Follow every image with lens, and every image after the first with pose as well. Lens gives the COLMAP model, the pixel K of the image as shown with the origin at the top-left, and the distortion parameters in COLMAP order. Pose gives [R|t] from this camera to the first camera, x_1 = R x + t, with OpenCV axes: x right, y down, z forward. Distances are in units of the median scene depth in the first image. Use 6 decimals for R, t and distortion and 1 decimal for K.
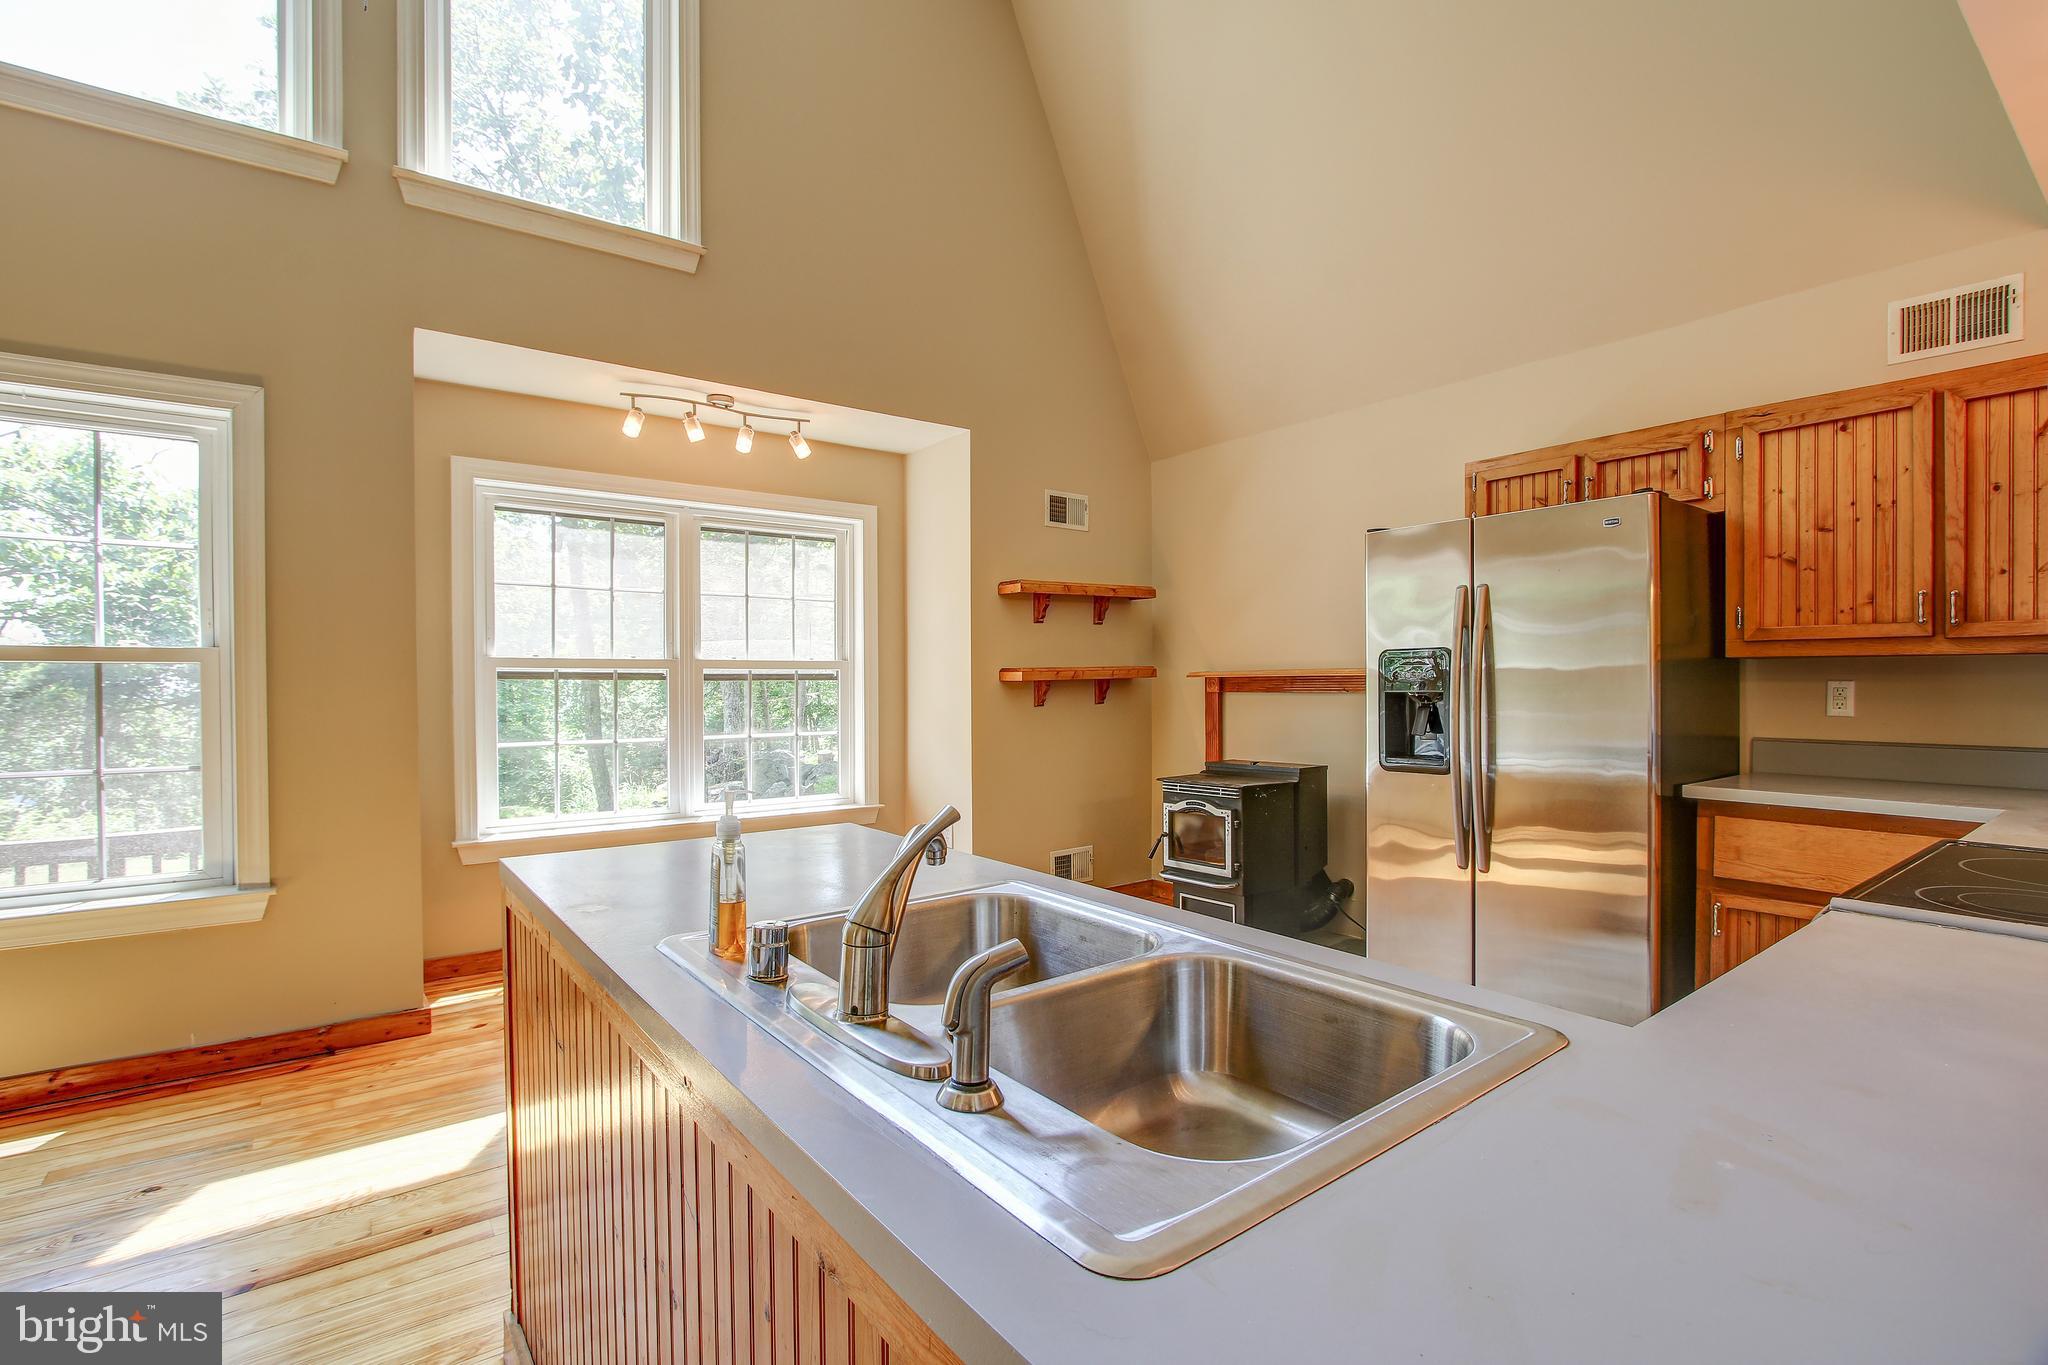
lens RADIAL K [[950.4, 0, 1027.3], [0, 950.4, 693.4], [0, 0, 1]] dist [-0.014756, 0.000372]
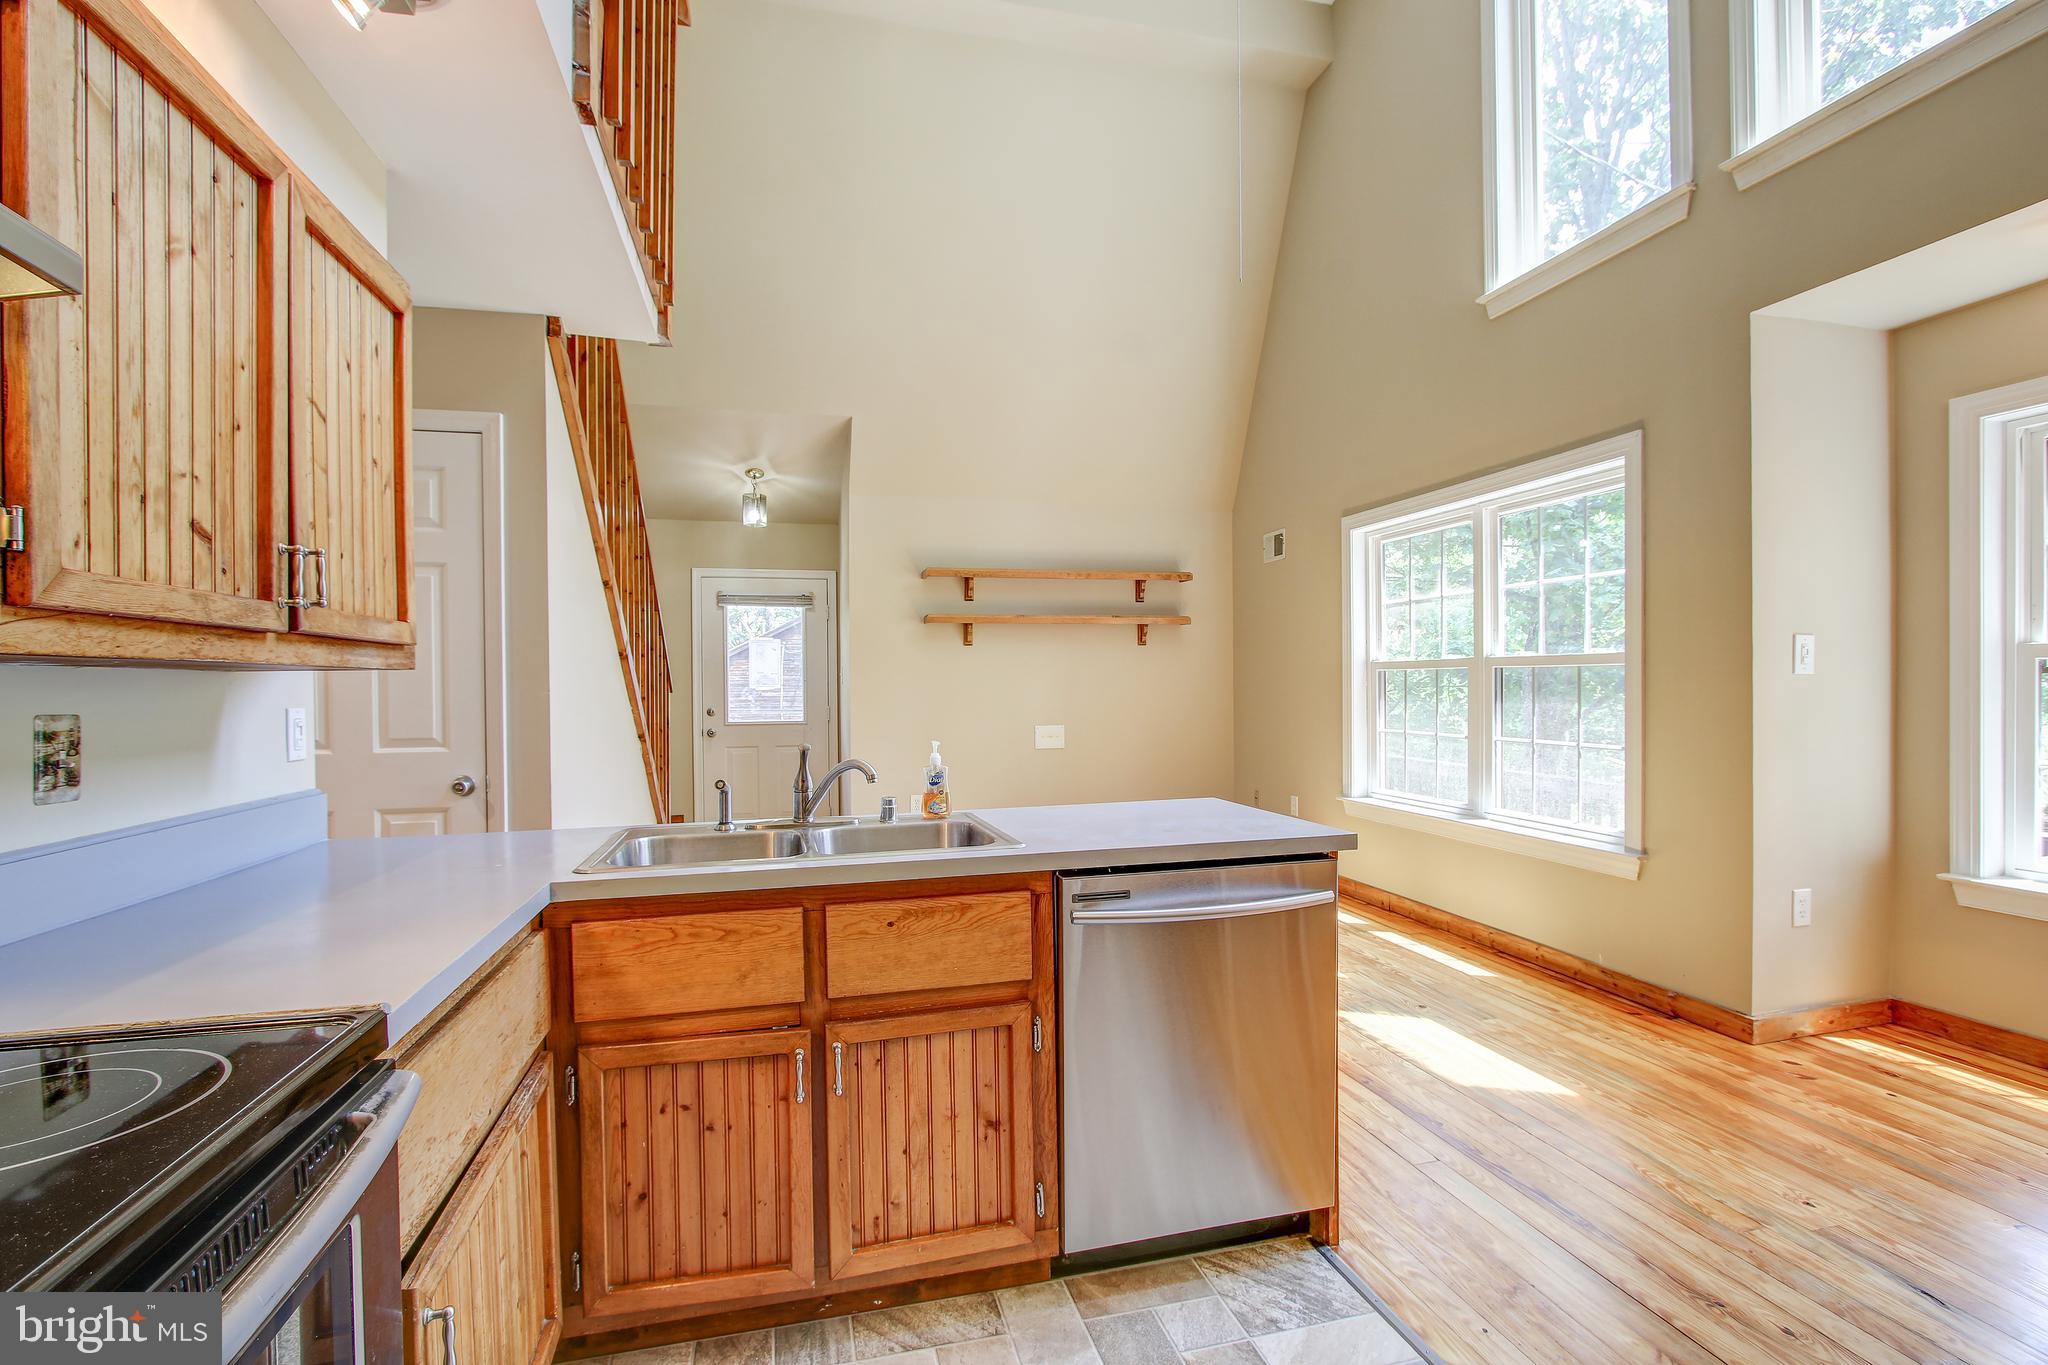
lens RADIAL K [[949.8, 0, 1025.2], [0, 949.8, 697.0], [0, 0, 1]] dist [-0.020860, 0.000567]
pose [[-0.389634, 0.019190, -0.920770, 0.456314], [-0.002891, 0.999752, 0.022060, -0.011071], [0.920965, 0.011257, -0.389482, 0.597303]]
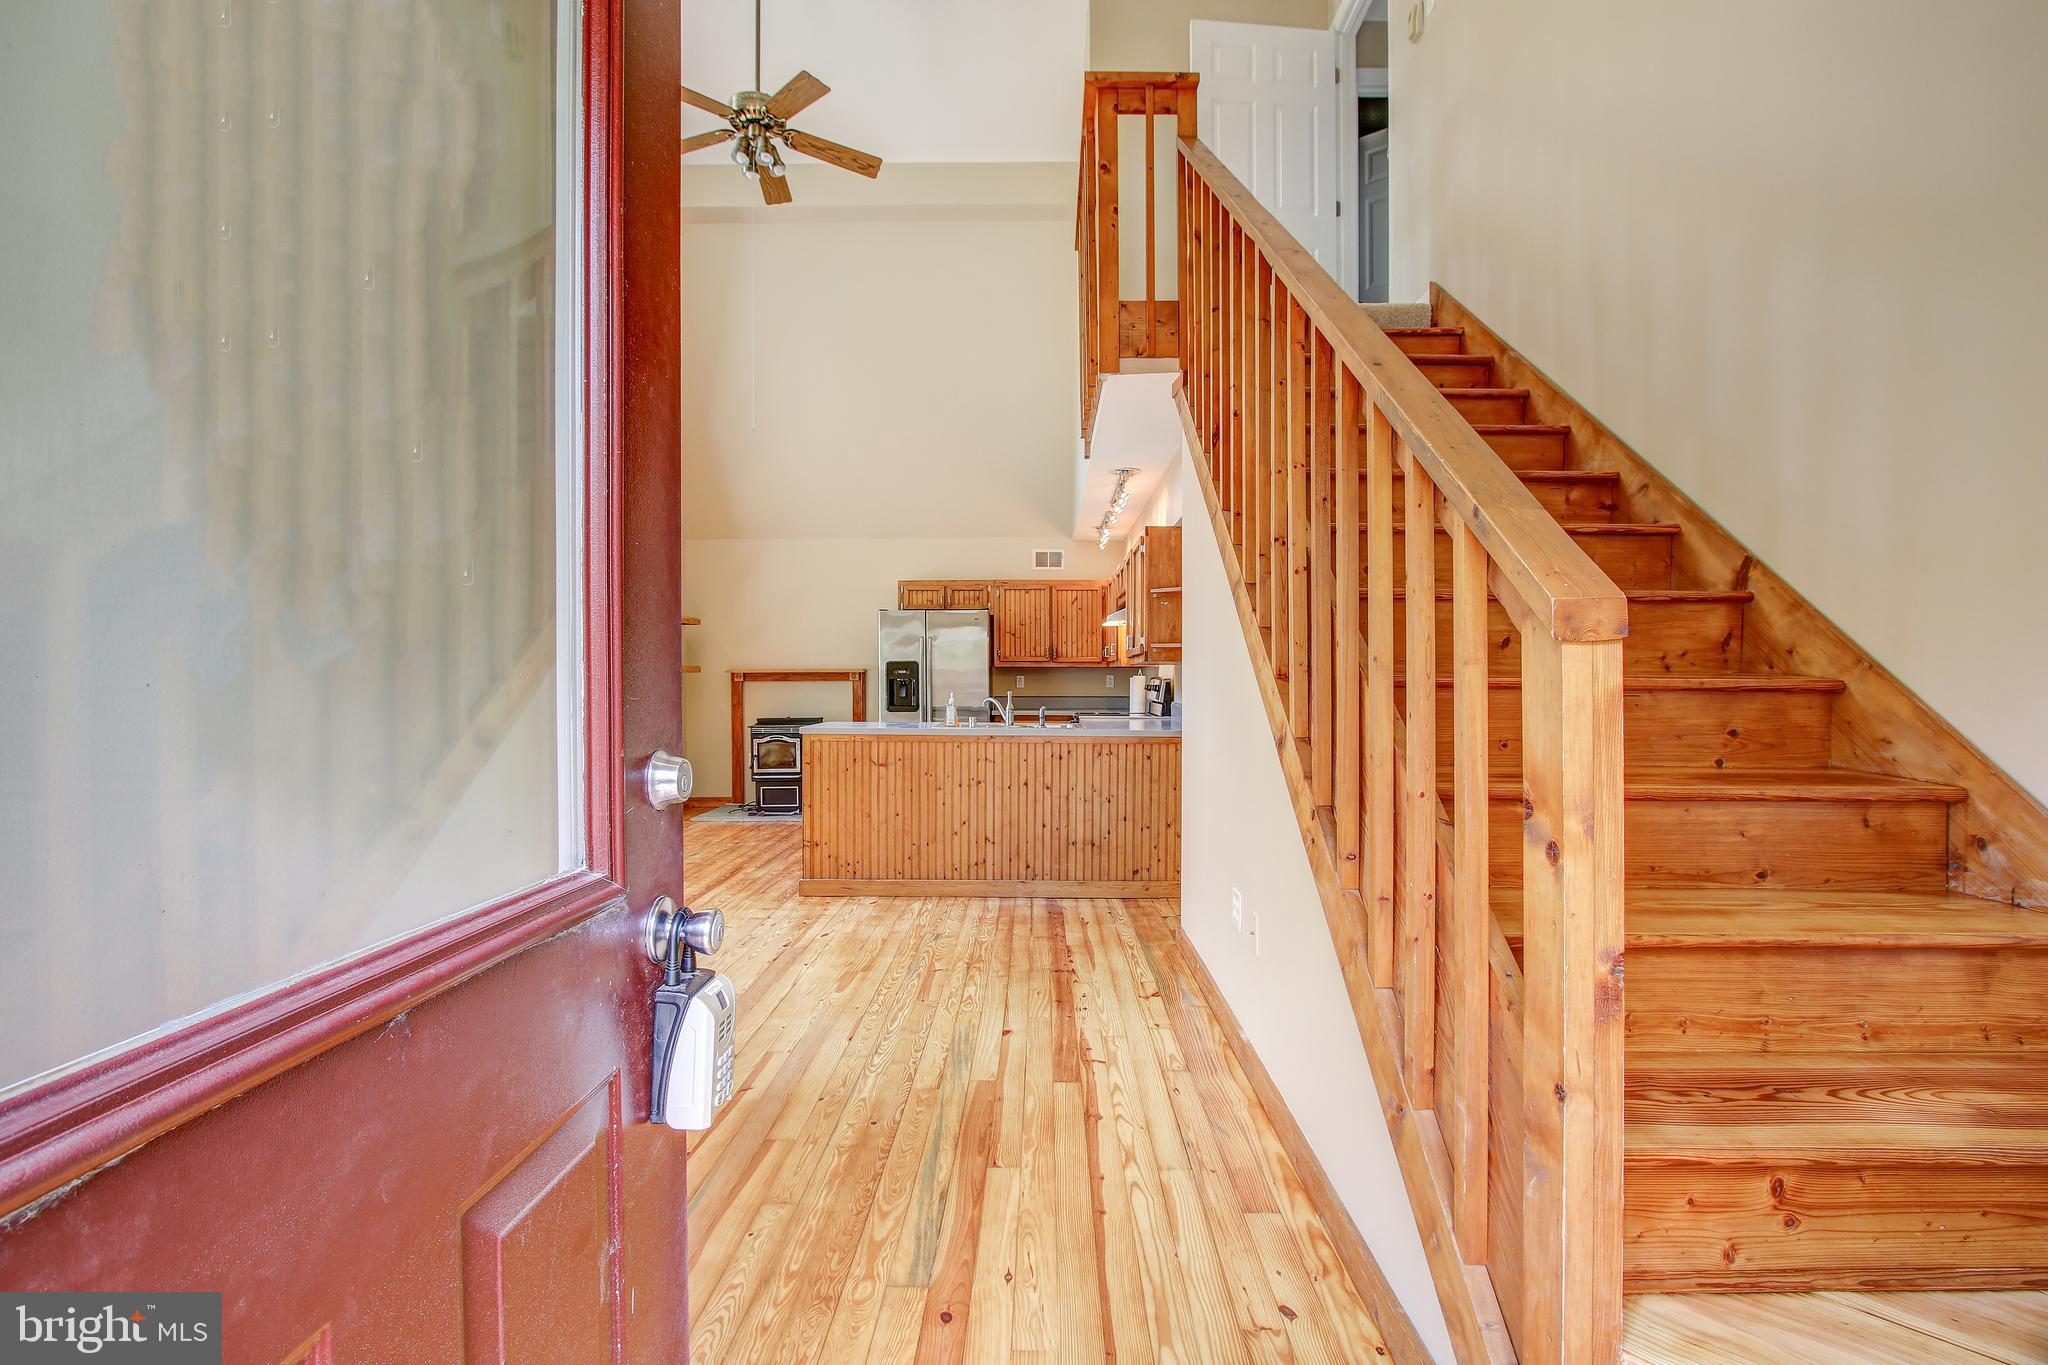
lens RADIAL K [[939.4, 0, 1022.6], [0, 939.4, 689.2], [0, 0, 1]] dist [-0.020749, 0.000091]
pose [[0.619043, -0.001035, 0.785356, -1.104901], [0.007814, 0.999958, -0.004841, 0.033628], [-0.785318, 0.009133, 0.619025, -0.627535]]
